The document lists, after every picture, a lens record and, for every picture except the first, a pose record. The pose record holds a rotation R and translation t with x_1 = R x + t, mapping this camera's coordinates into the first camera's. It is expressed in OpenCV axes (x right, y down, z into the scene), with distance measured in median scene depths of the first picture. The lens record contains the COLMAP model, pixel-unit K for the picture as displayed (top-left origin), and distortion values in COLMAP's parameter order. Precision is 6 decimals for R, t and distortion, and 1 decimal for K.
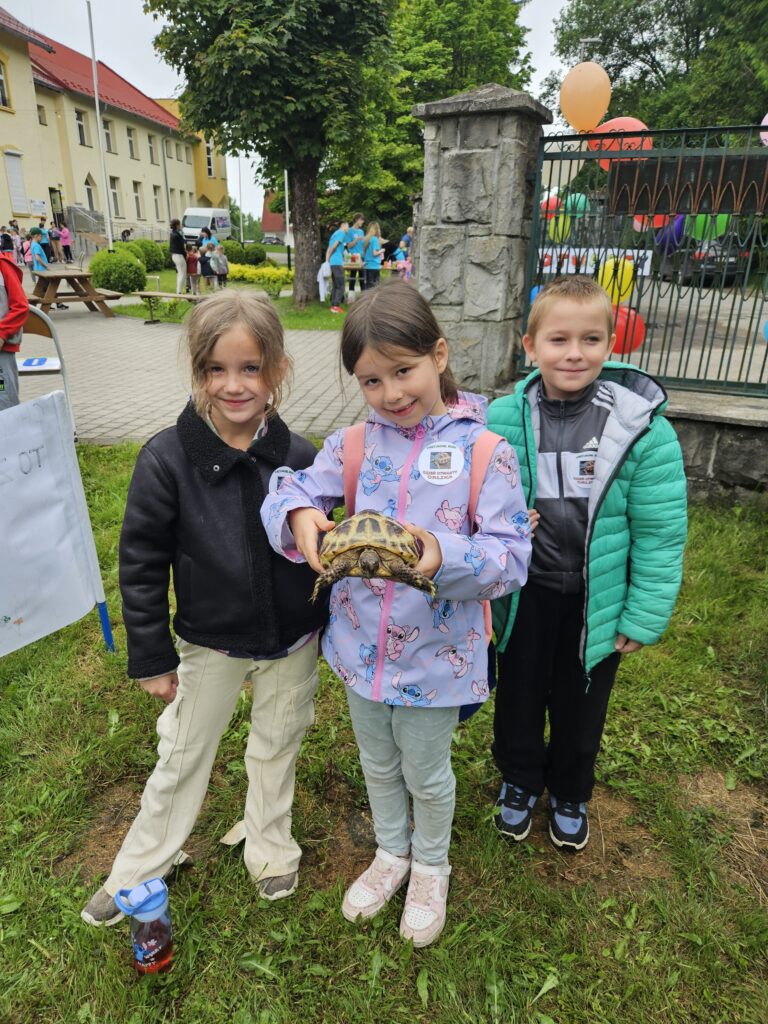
lens RADIAL K [[677.1, 0, 384.0], [0, 677.1, 512.0], [0, 0, 1]] dist [0.059933, -0.048326]
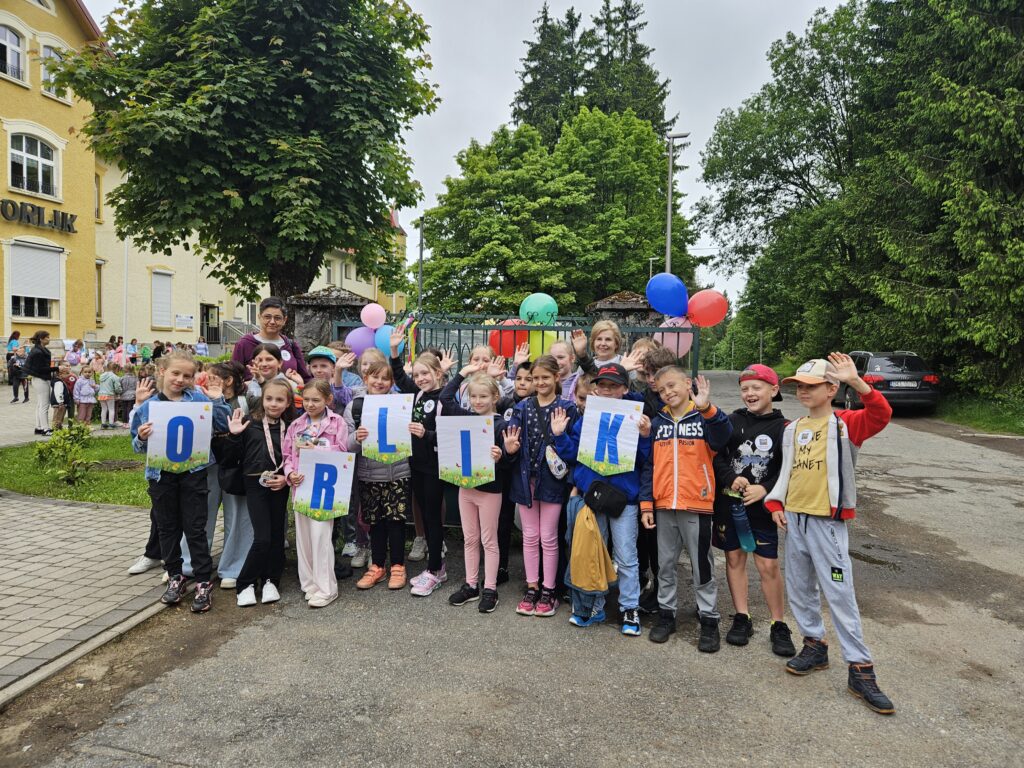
lens RADIAL K [[677.1, 0, 506.5], [0, 677.1, 396.0], [0, 0, 1]] dist [0.059933, -0.048326]
pose [[0.993735, 0.012947, -0.111010, 0.086128], [-0.045994, 0.952634, -0.300621, -0.061112], [0.101859, 0.303843, 0.947261, 0.136829]]
